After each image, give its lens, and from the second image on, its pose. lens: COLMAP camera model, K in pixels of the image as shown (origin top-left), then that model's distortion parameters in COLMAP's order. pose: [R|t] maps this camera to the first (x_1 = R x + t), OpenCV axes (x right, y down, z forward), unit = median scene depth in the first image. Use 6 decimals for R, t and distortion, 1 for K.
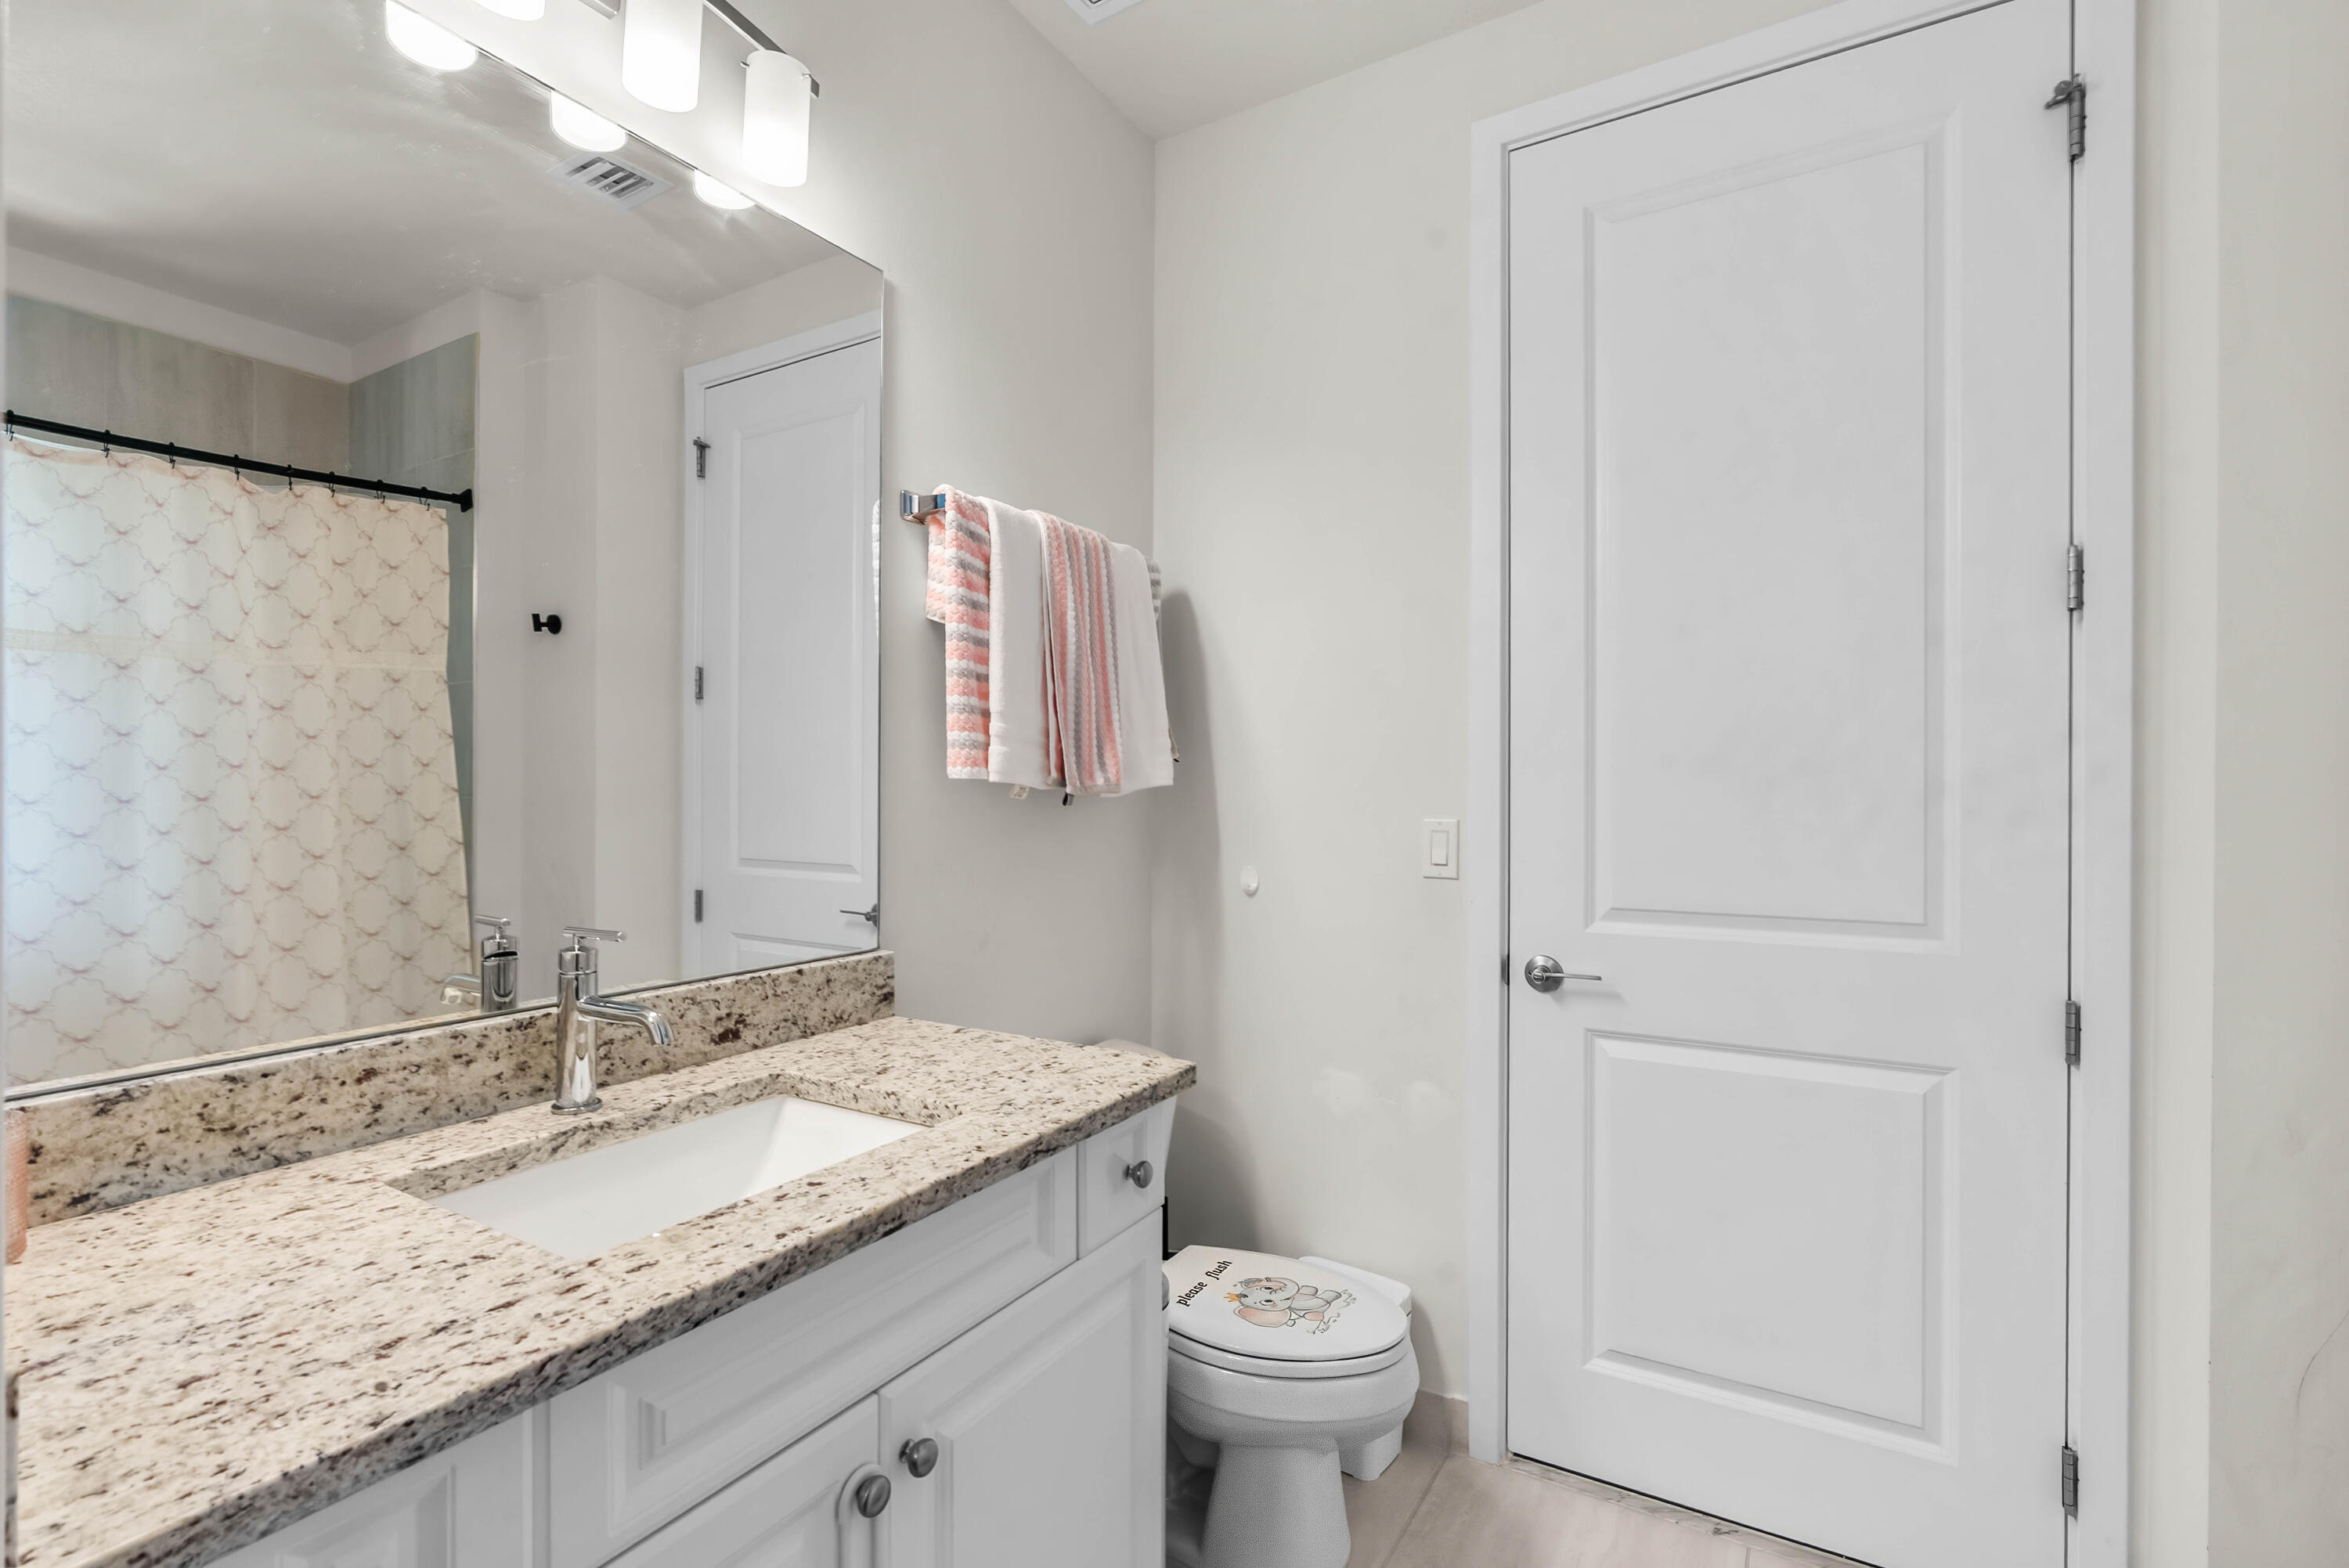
lens RADIAL K [[1070.6, 0, 1171.0], [0, 1070.6, 786.3], [0, 0, 1]] dist [-0.004106, -0.000198]
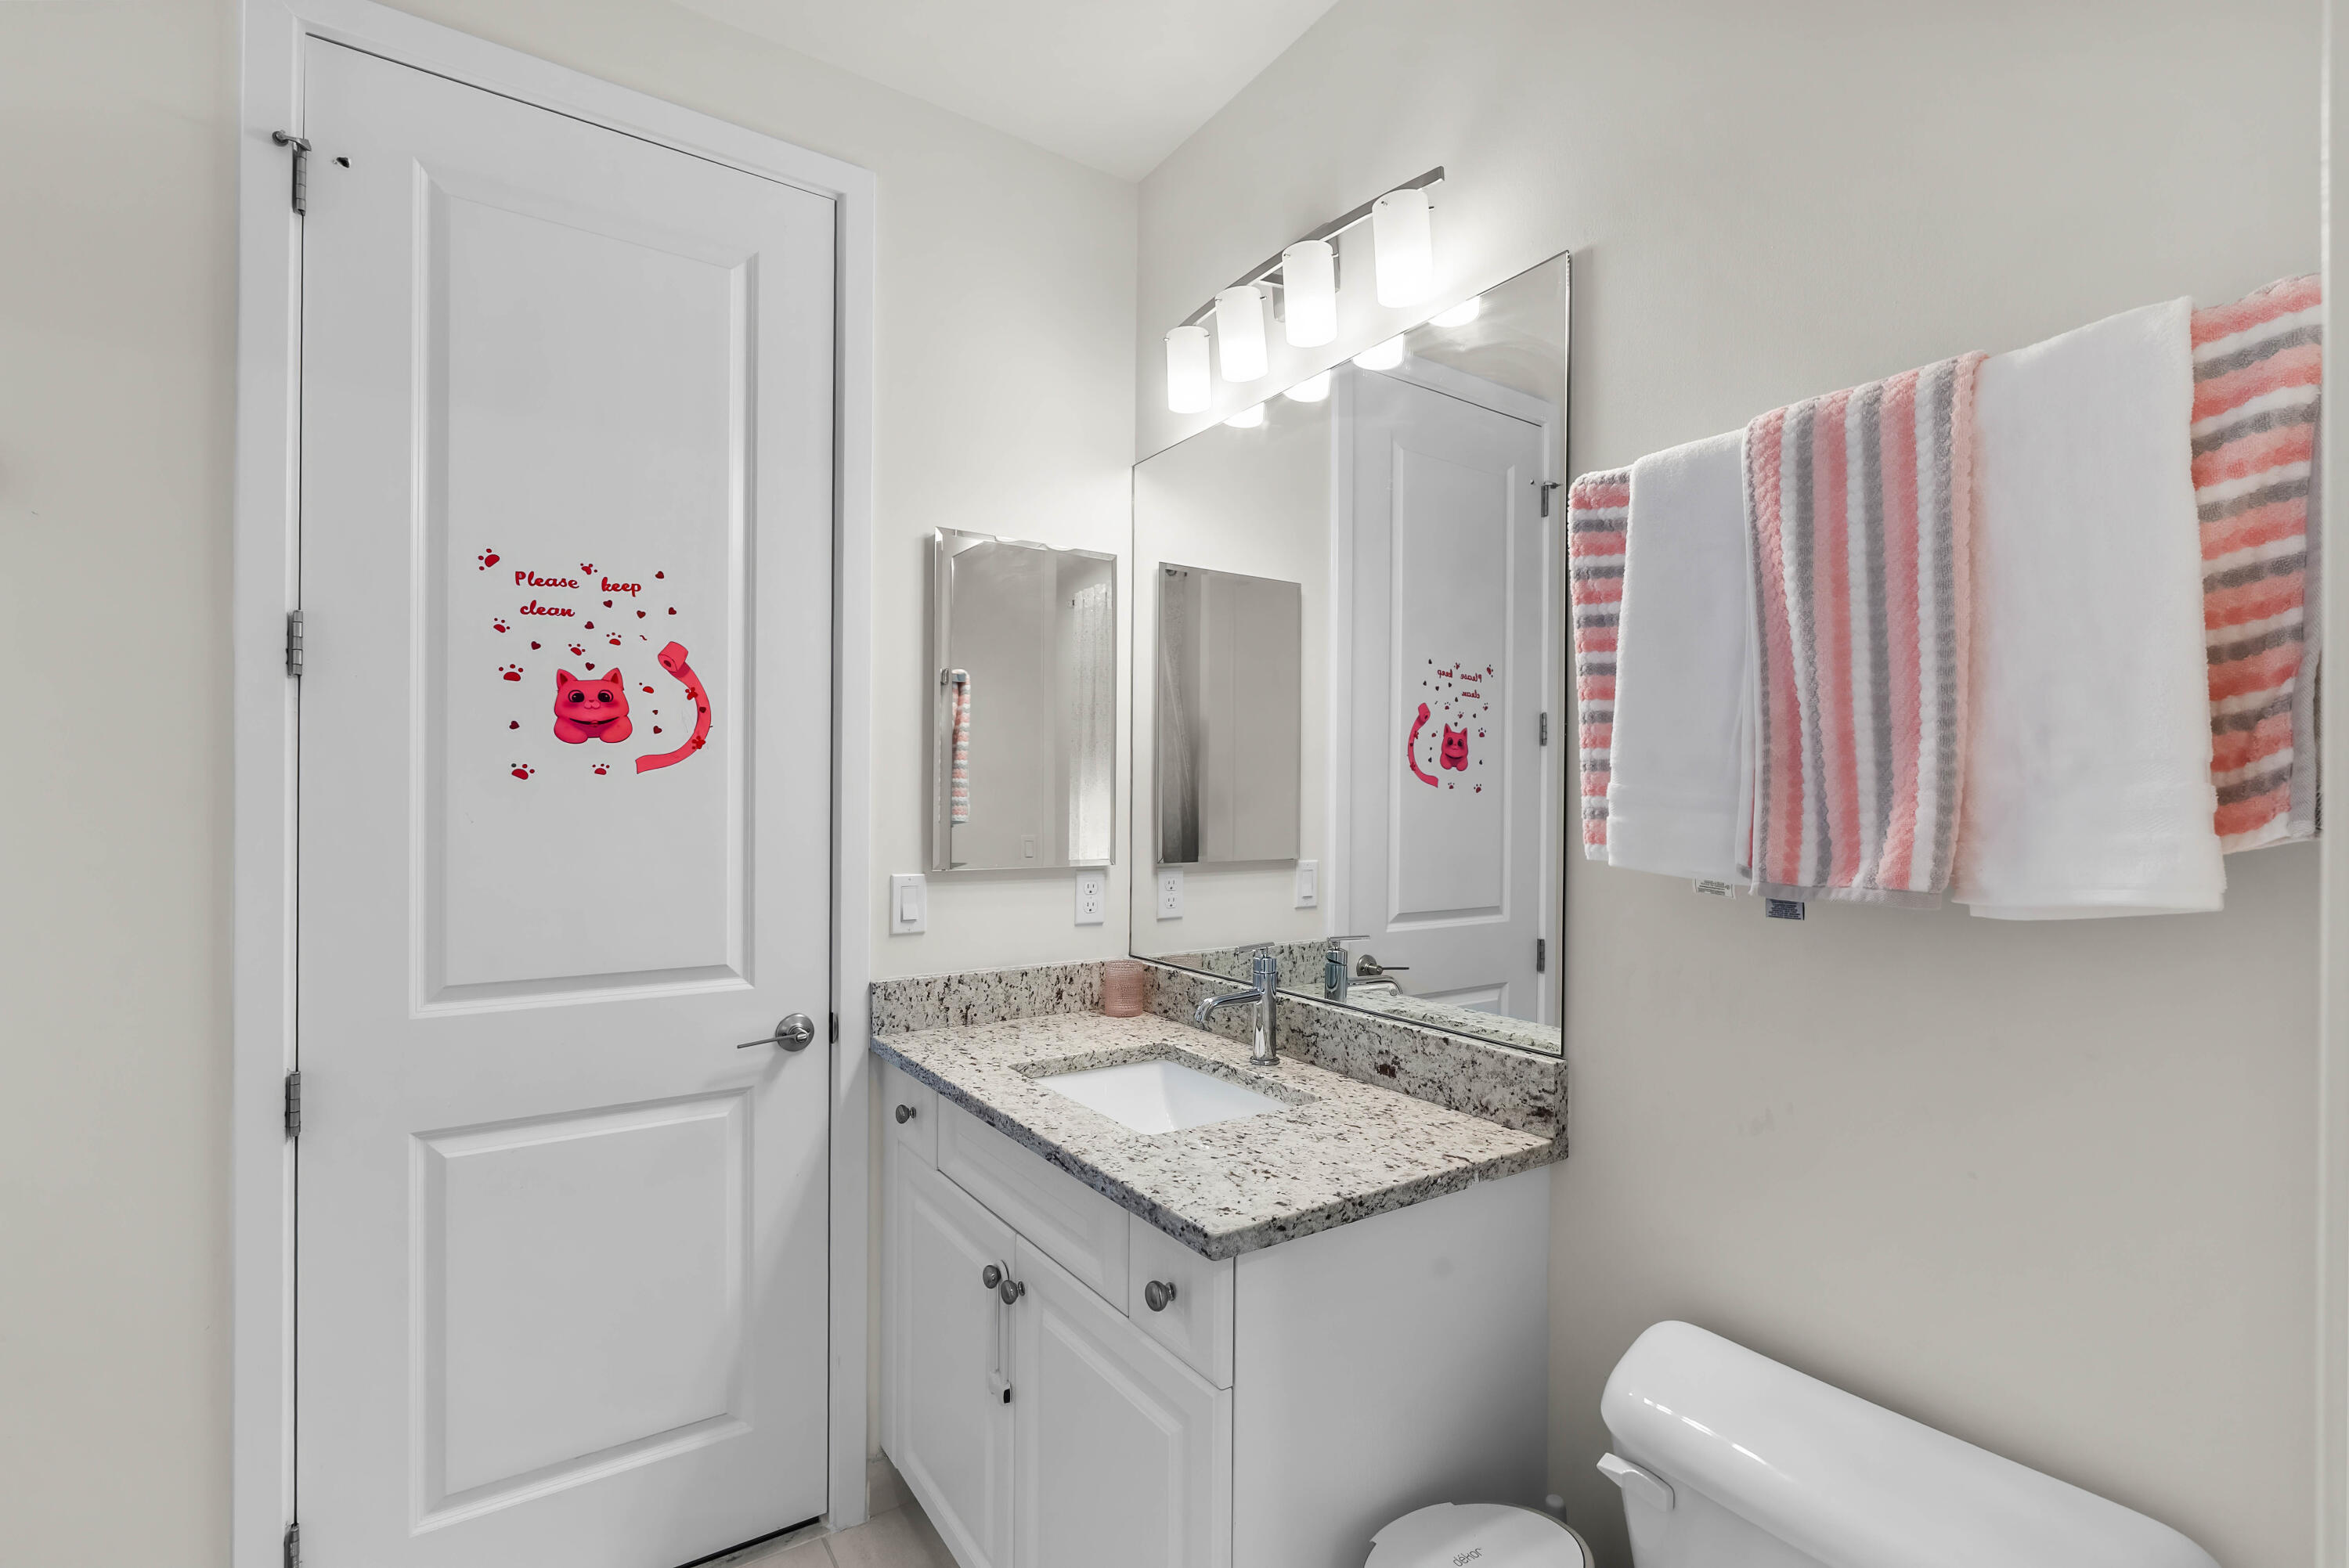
lens RADIAL K [[1070.6, 0, 1173.0], [0, 1070.6, 790.3], [0, 0, 1]] dist [-0.004106, -0.000198]
pose [[-0.432380, -0.013085, -0.901597, 0.751121], [-0.005036, 0.999914, -0.012097, -0.055230], [0.901677, -0.000690, -0.432409, 1.325571]]
